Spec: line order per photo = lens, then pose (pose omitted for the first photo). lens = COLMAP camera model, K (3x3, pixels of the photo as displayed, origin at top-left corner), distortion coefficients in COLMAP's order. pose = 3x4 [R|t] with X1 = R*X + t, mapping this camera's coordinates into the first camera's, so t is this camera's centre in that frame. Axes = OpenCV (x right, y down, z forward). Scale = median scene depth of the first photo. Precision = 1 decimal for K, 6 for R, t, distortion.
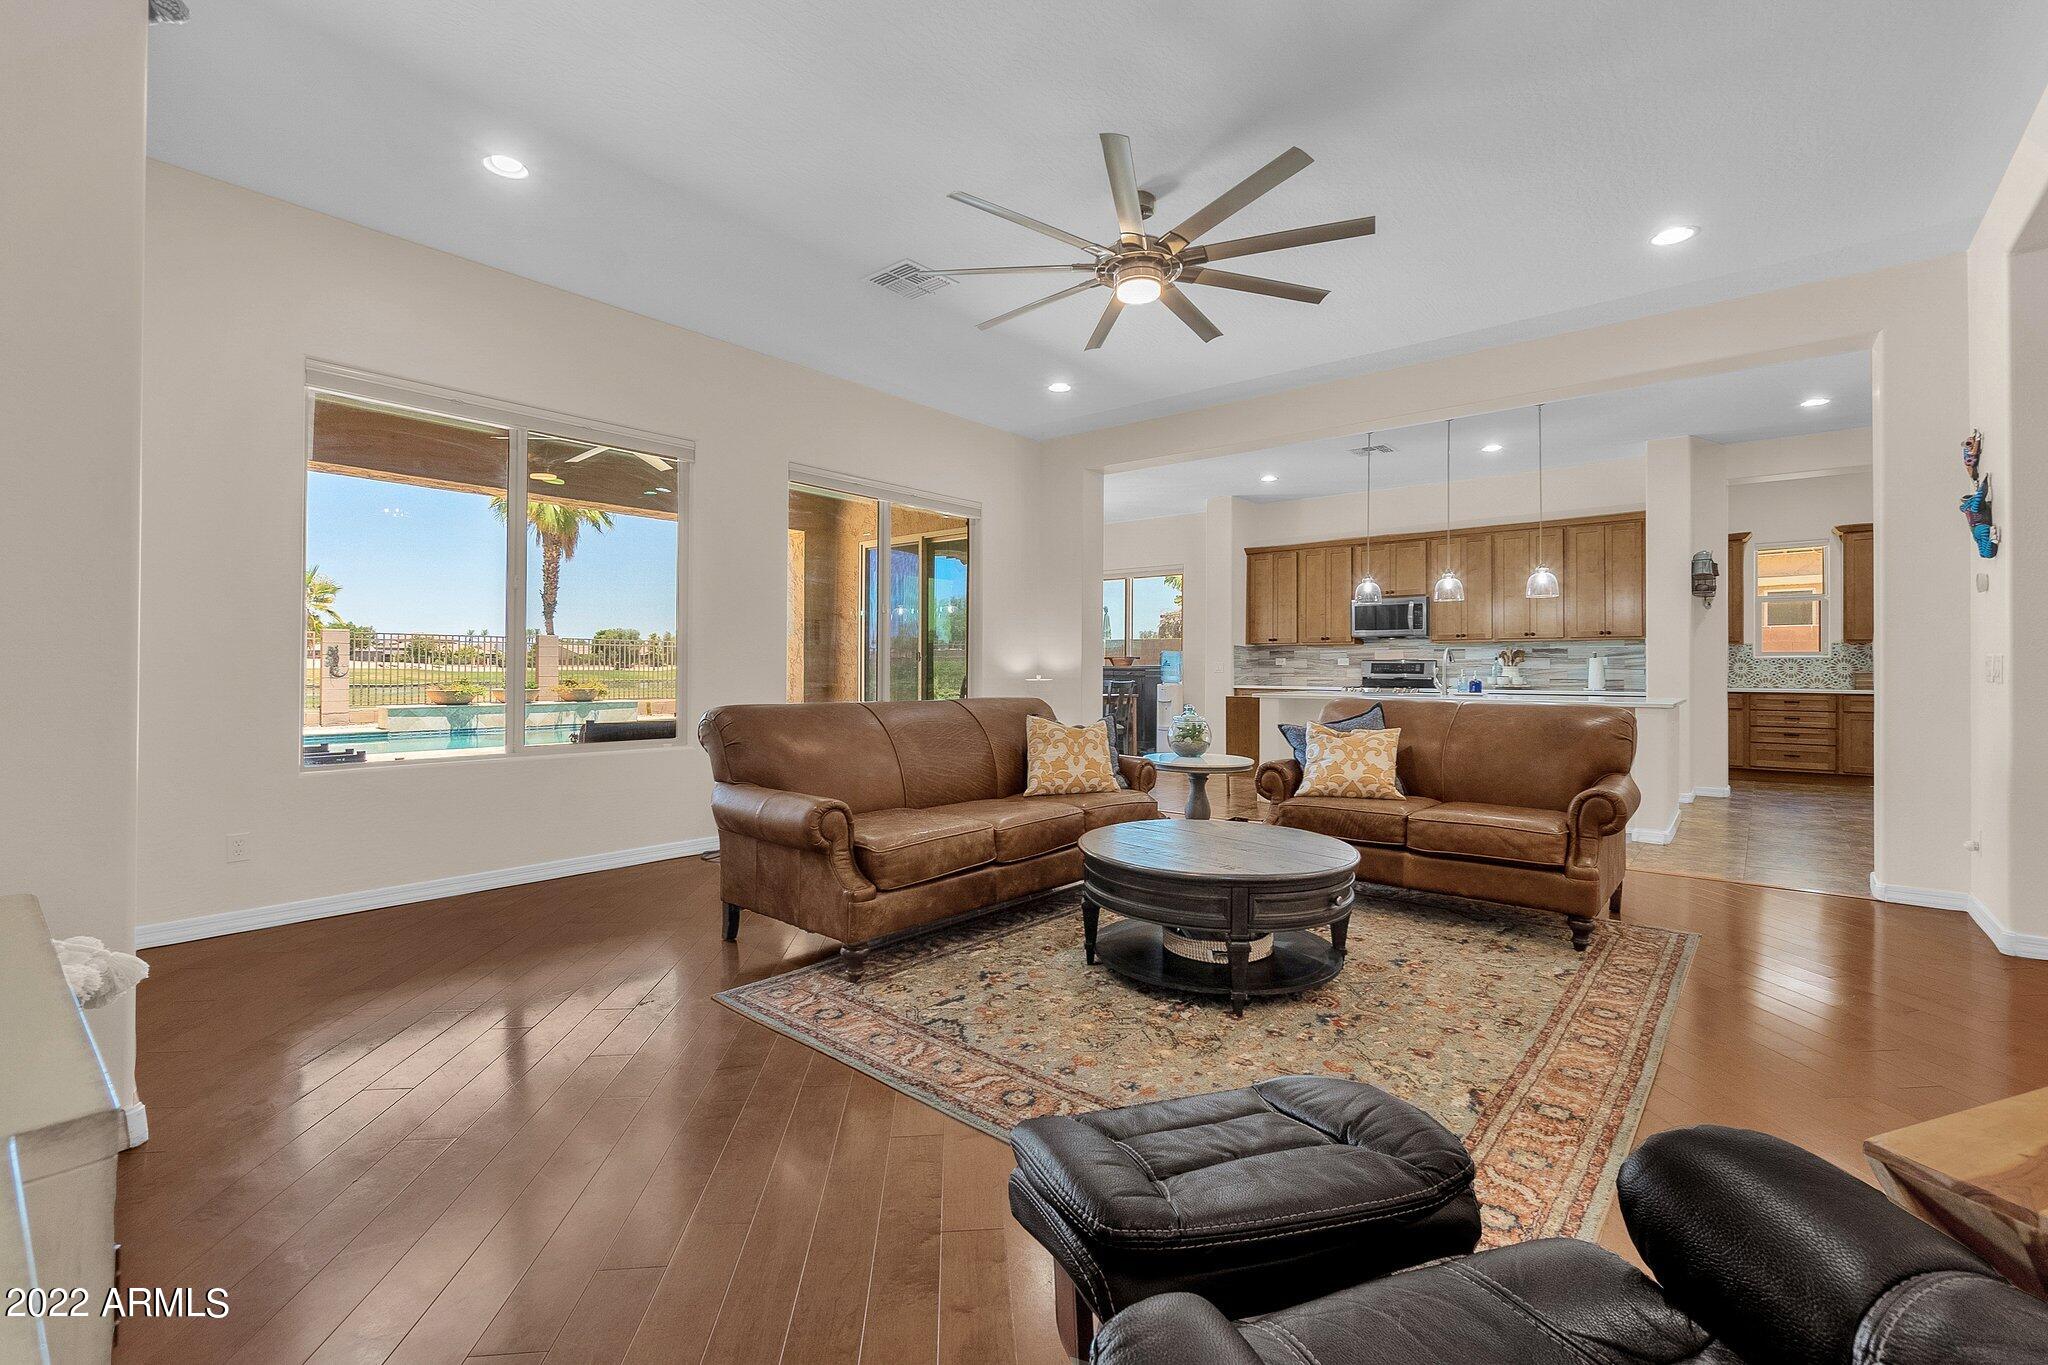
lens RADIAL K [[884.5, 0, 1043.5], [0, 884.5, 663.6], [0, 0, 1]] dist [-0.007099, -0.000090]
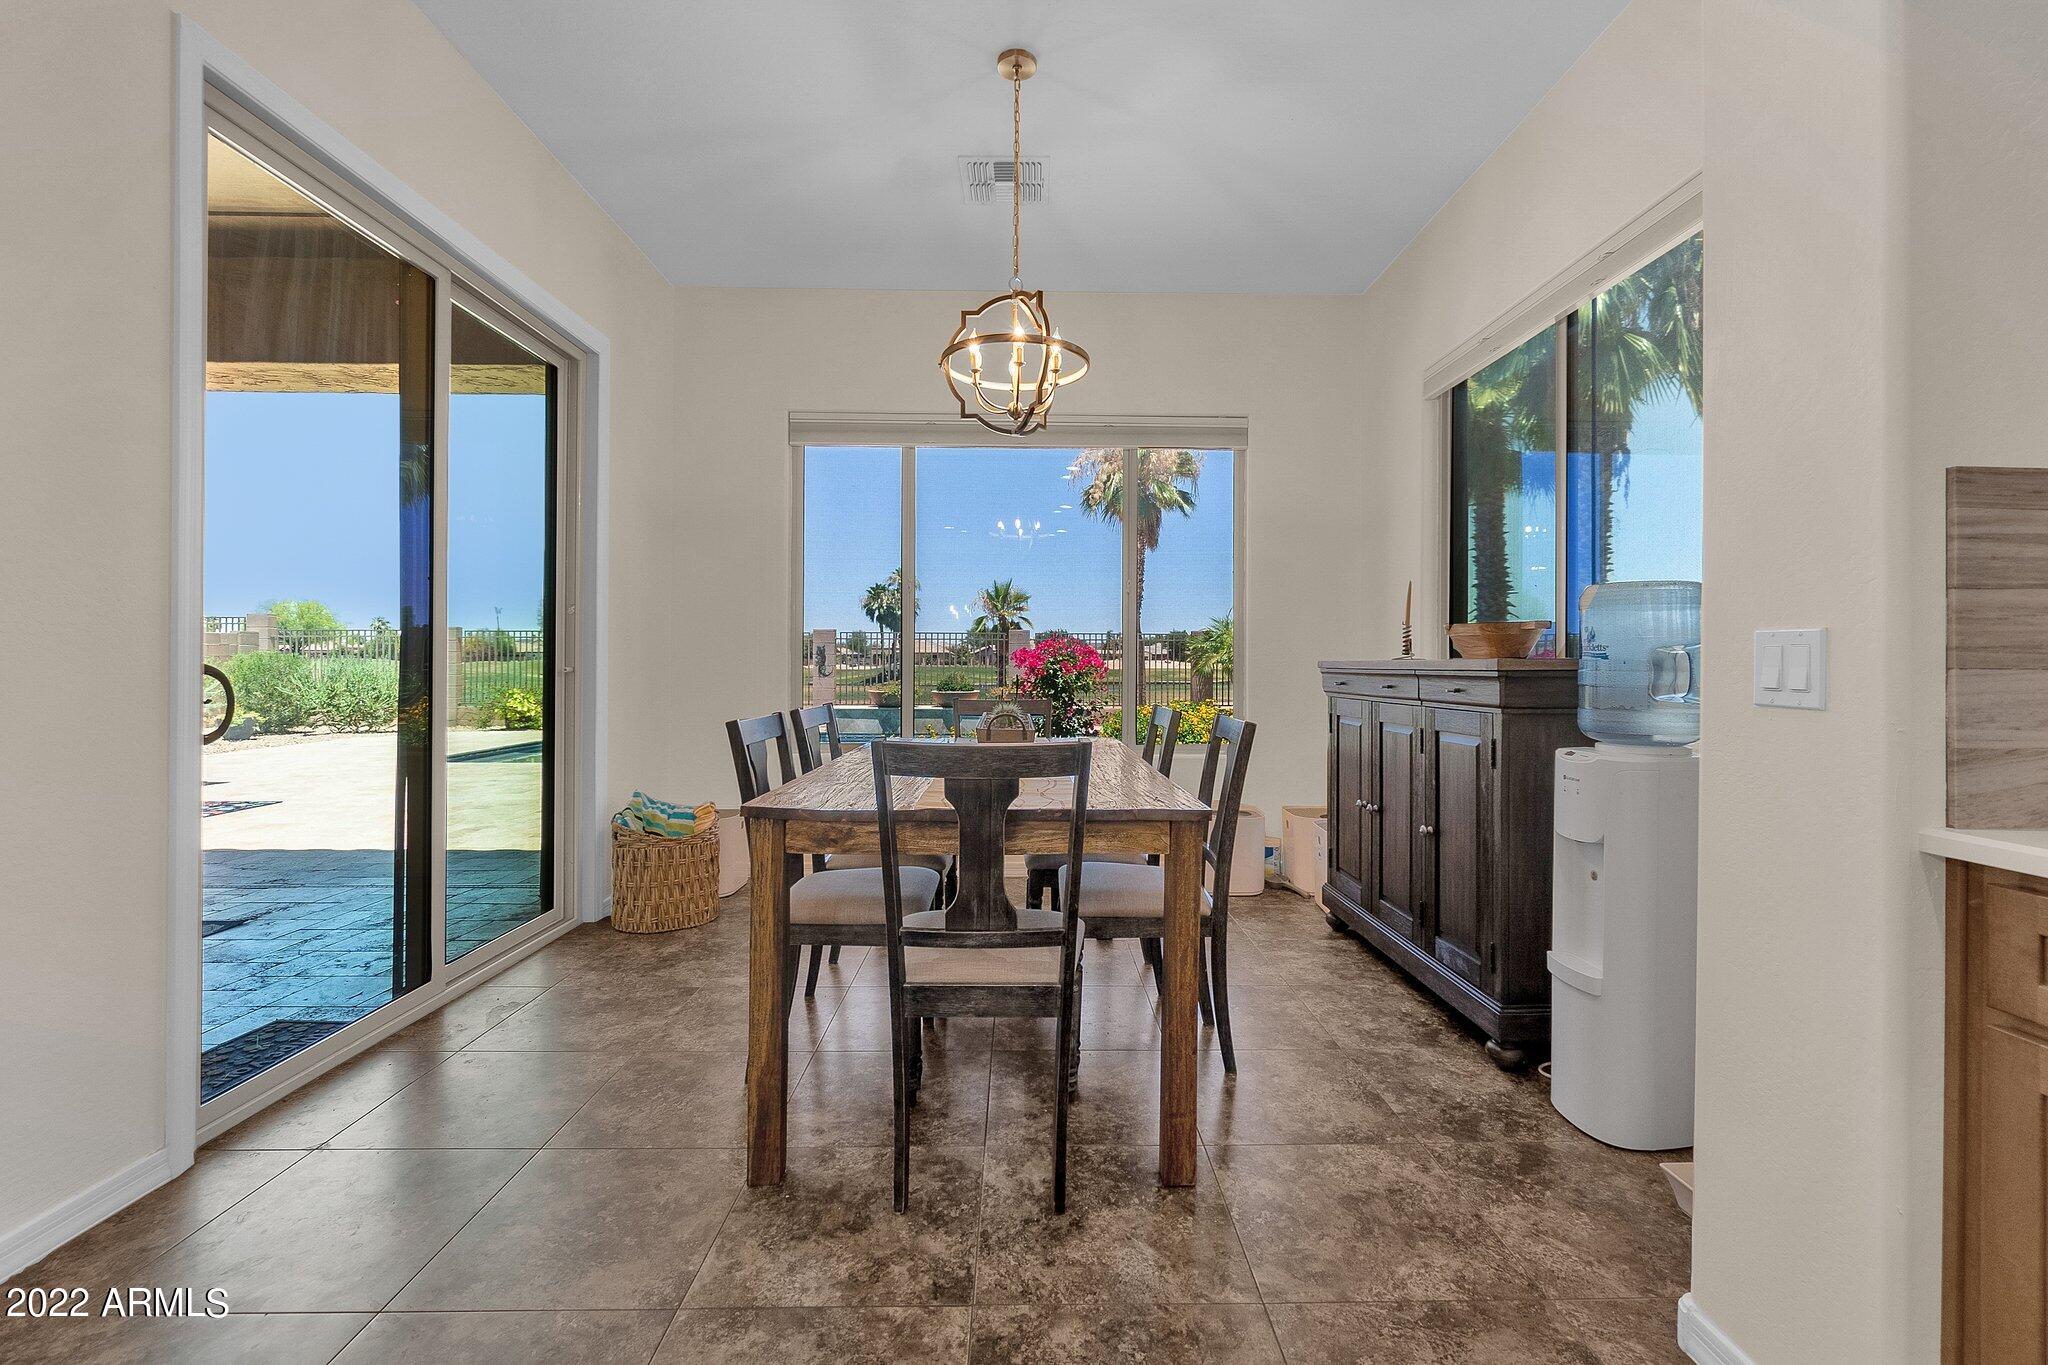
lens RADIAL K [[882.5, 0, 1040.5], [0, 882.5, 660.6], [0, 0, 1]] dist [-0.009572, 0.005041]
pose [[0.648539, -0.003297, -0.761174, 0.268946], [-0.000756, 0.999987, -0.004976, 0.005082], [0.761181, 0.003803, 0.648528, 1.003020]]
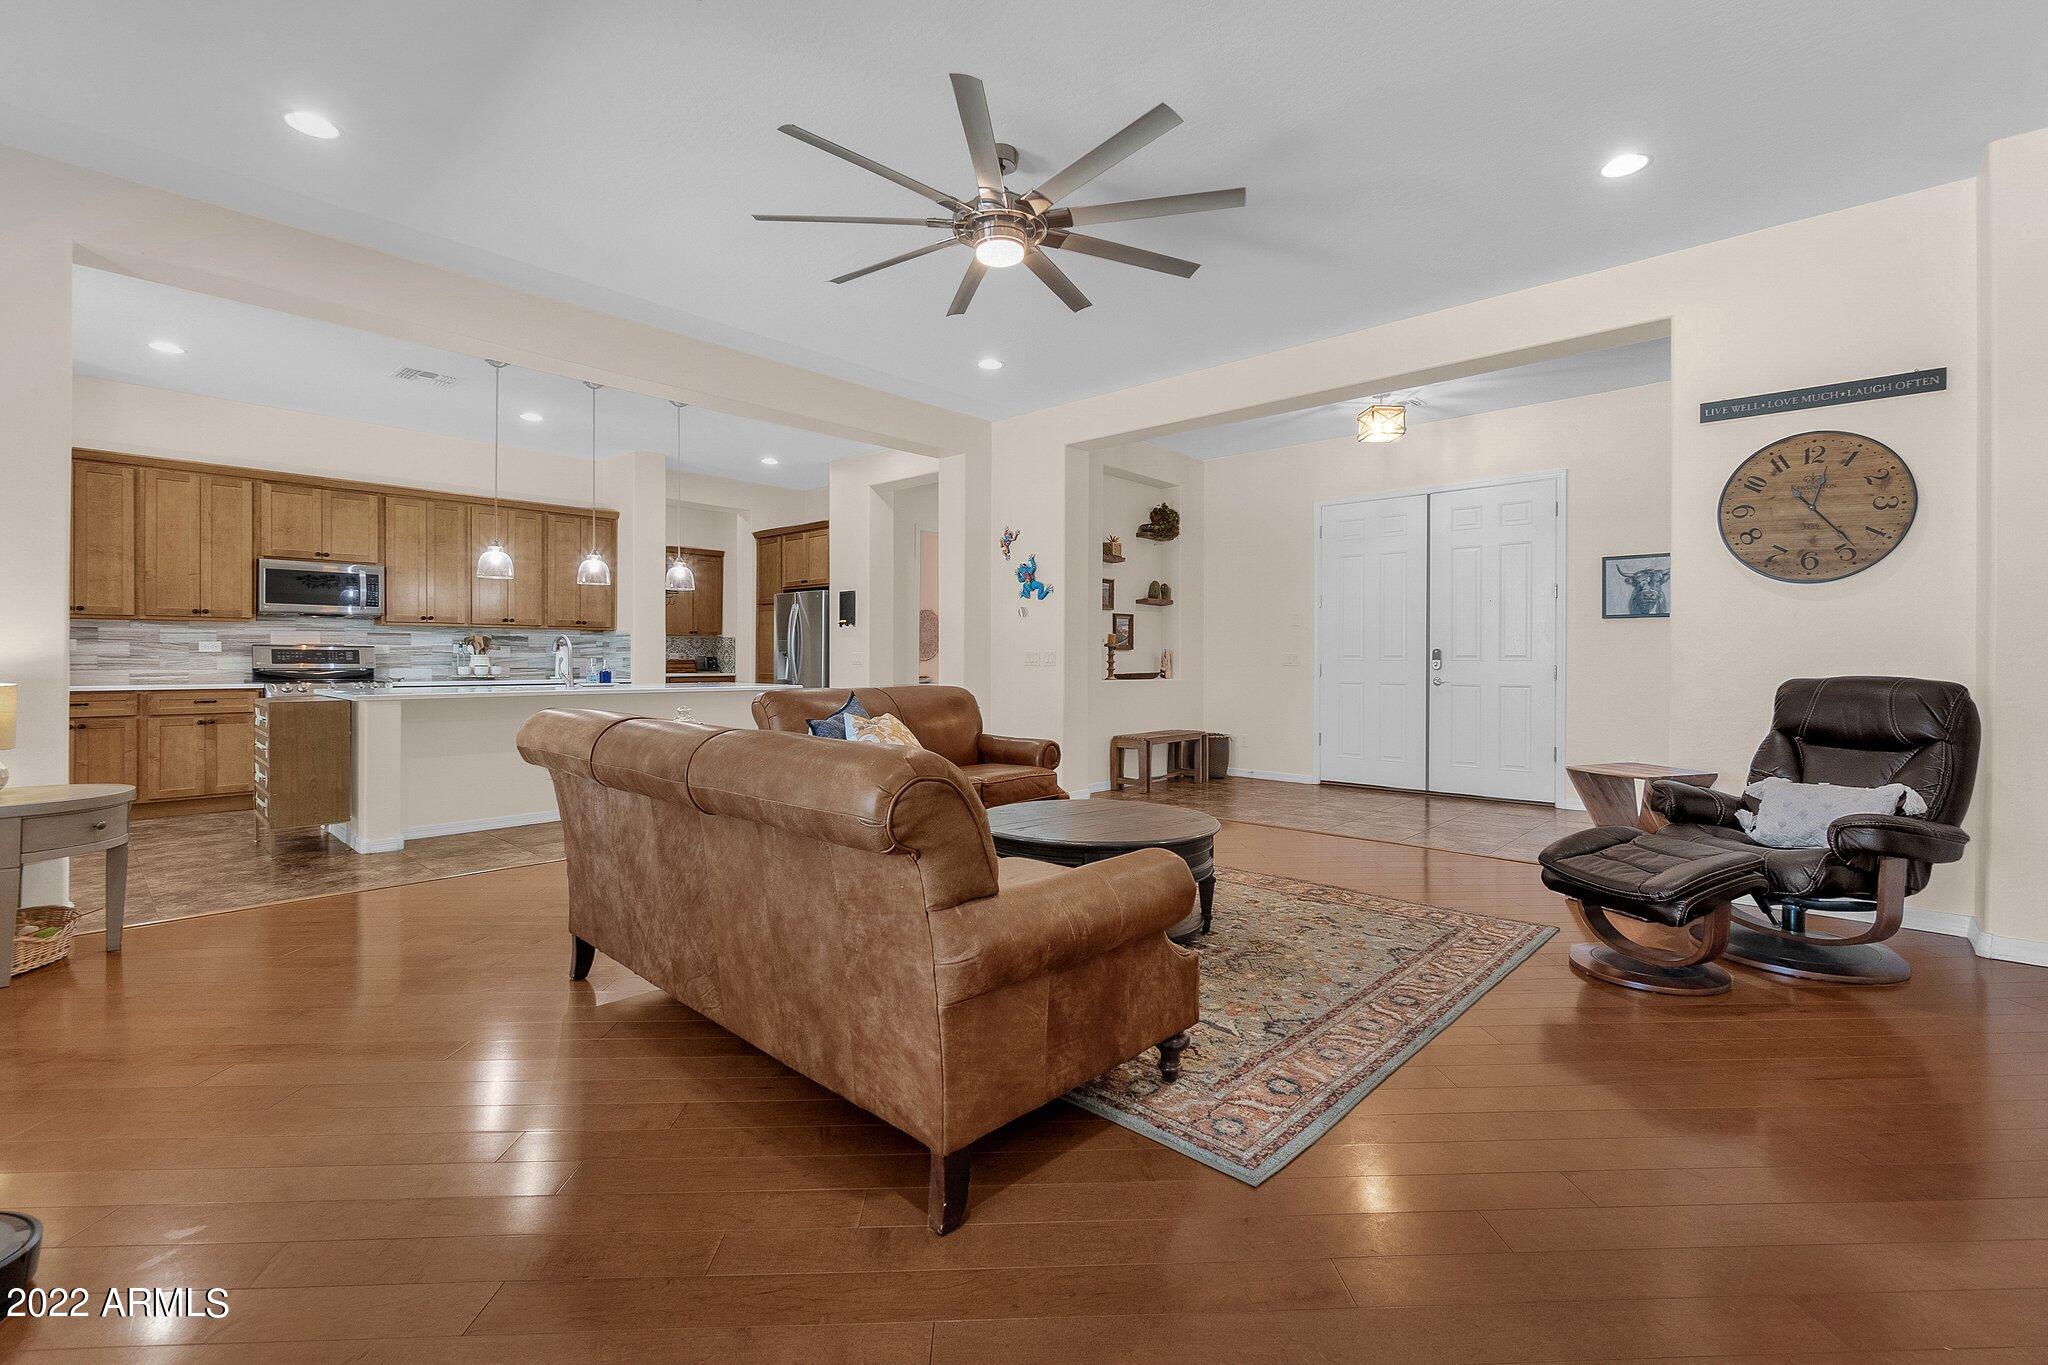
lens RADIAL K [[882.5, 0, 1040.5], [0, 882.5, 660.6], [0, 0, 1]] dist [-0.009572, 0.005041]
pose [[0.046090, -0.004153, 0.998929, -0.352150], [-0.007870, 0.999959, 0.004520, 0.000727], [-0.998906, -0.008070, 0.046055, 0.393711]]
